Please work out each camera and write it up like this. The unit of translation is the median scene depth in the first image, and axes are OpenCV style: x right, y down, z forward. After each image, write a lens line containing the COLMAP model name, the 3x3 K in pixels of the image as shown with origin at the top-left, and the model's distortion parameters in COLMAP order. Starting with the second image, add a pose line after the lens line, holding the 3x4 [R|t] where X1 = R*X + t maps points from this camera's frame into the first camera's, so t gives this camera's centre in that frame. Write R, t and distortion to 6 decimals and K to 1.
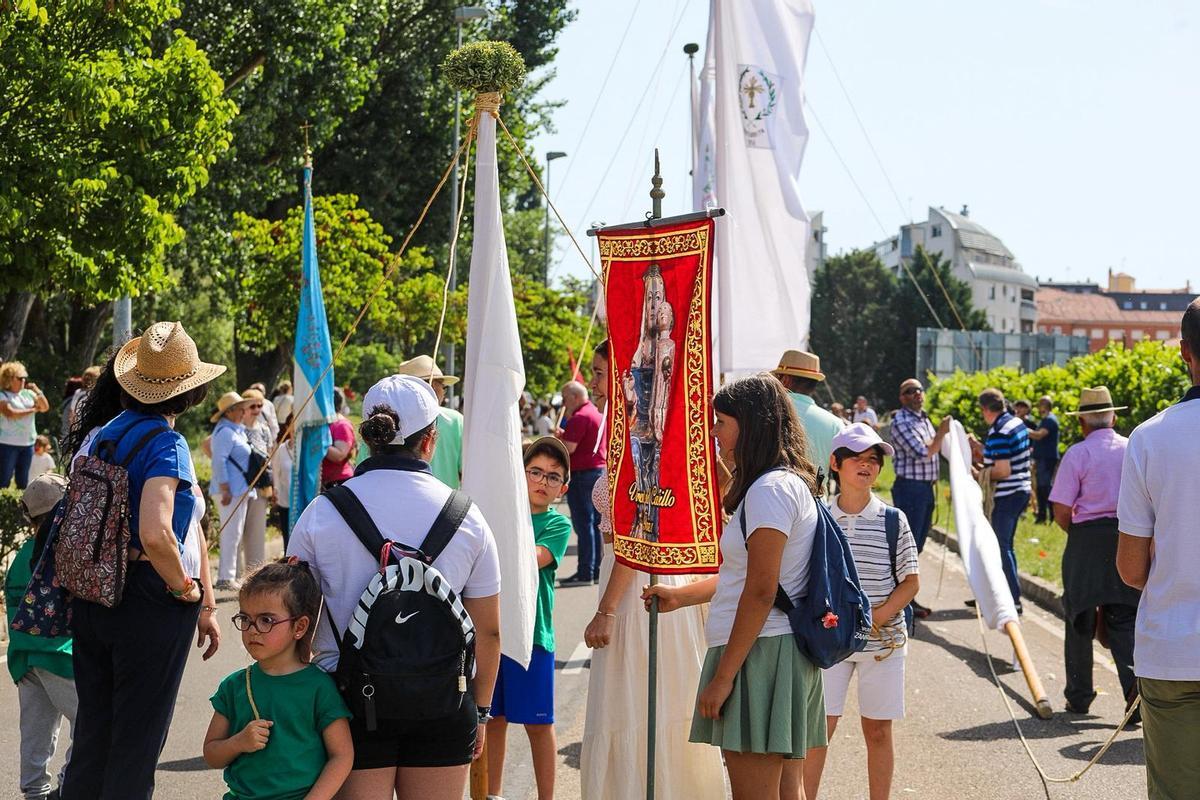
lens RADIAL K [[2900.0, 0, 600.0], [0, 2900.0, 400.0], [0, 0, 1]] dist [-0.088587, 1.243266]
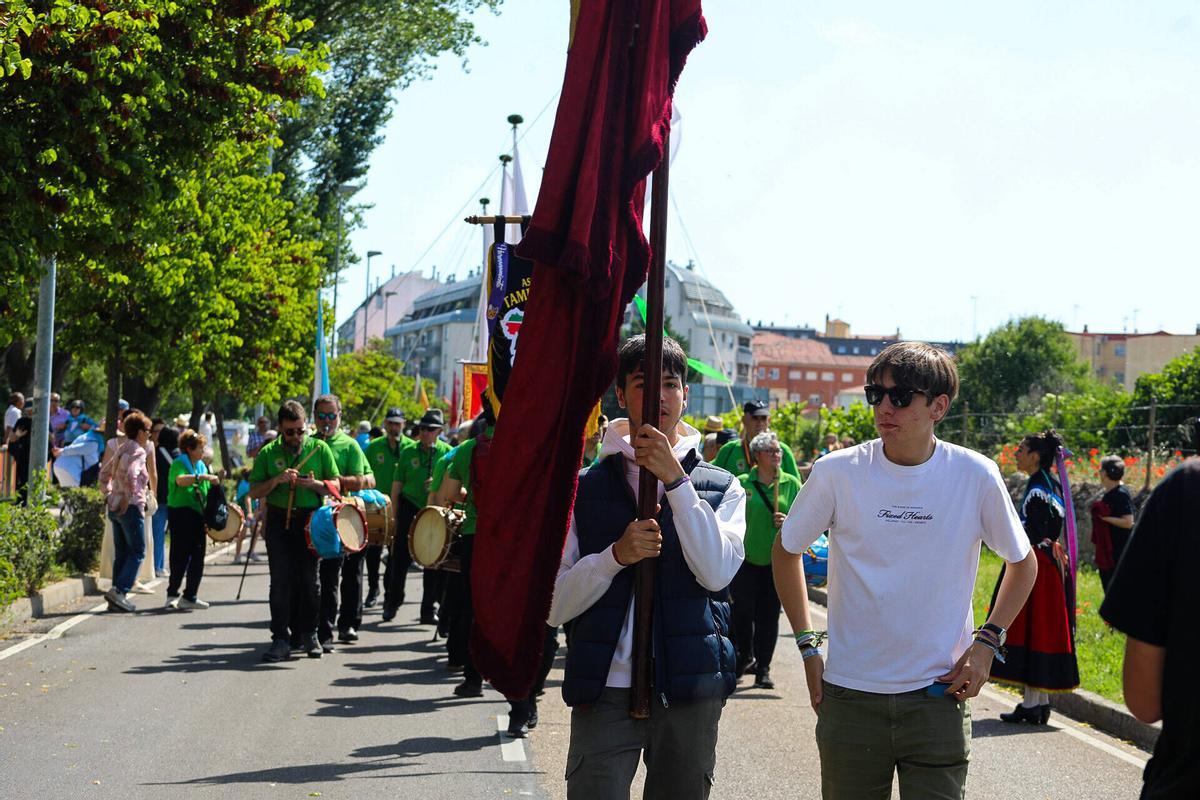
lens RADIAL K [[2900.0, 0, 600.0], [0, 2900.0, 400.0], [0, 0, 1]] dist [-0.088587, 1.243266]
pose [[0.995607, 0.023882, 0.090537, -0.009631], [-0.023045, 0.999681, -0.010288, -0.000871], [-0.090754, 0.008157, 0.995840, -0.118216]]
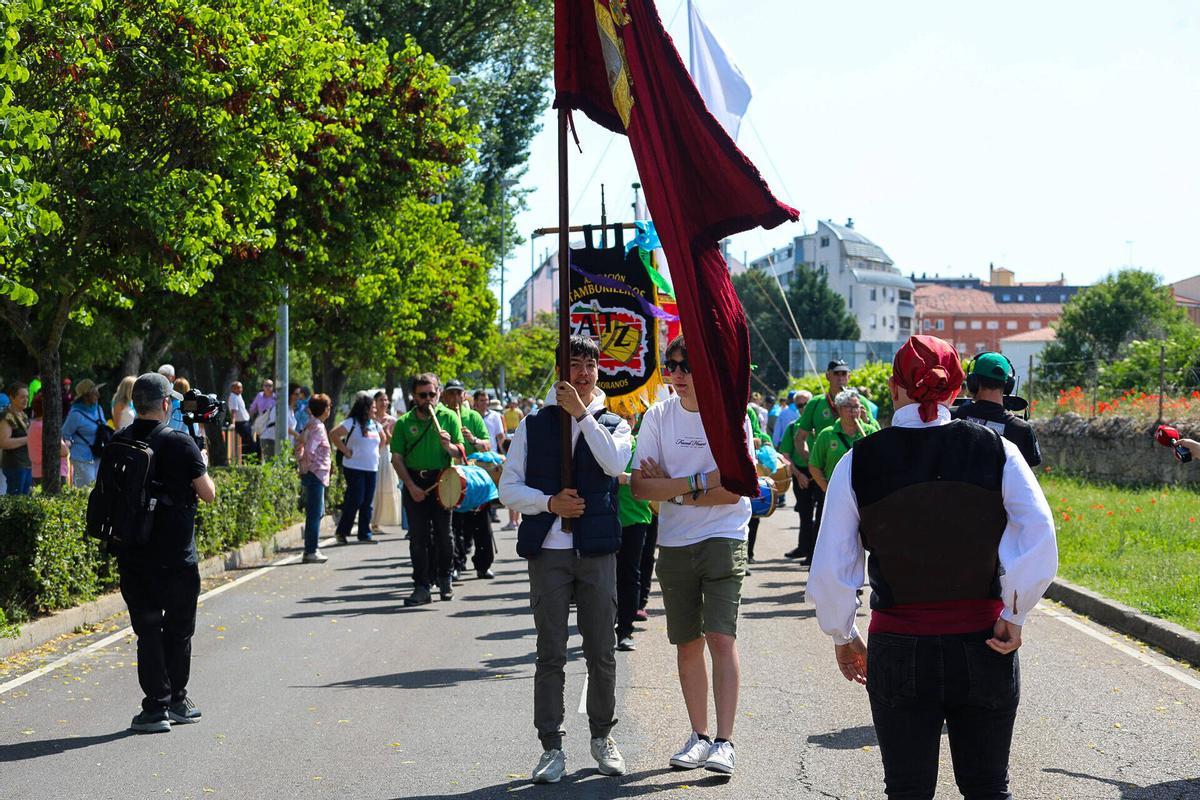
lens RADIAL K [[2903.7, 0, 600.0], [0, 2903.7, 400.0], [0, 0, 1]] dist [-0.060970, 0.407416]
pose [[0.999358, -0.020295, 0.029538, -0.008866], [0.020202, 0.999790, 0.003435, -0.001120], [-0.029602, -0.002836, 0.999558, -0.154877]]
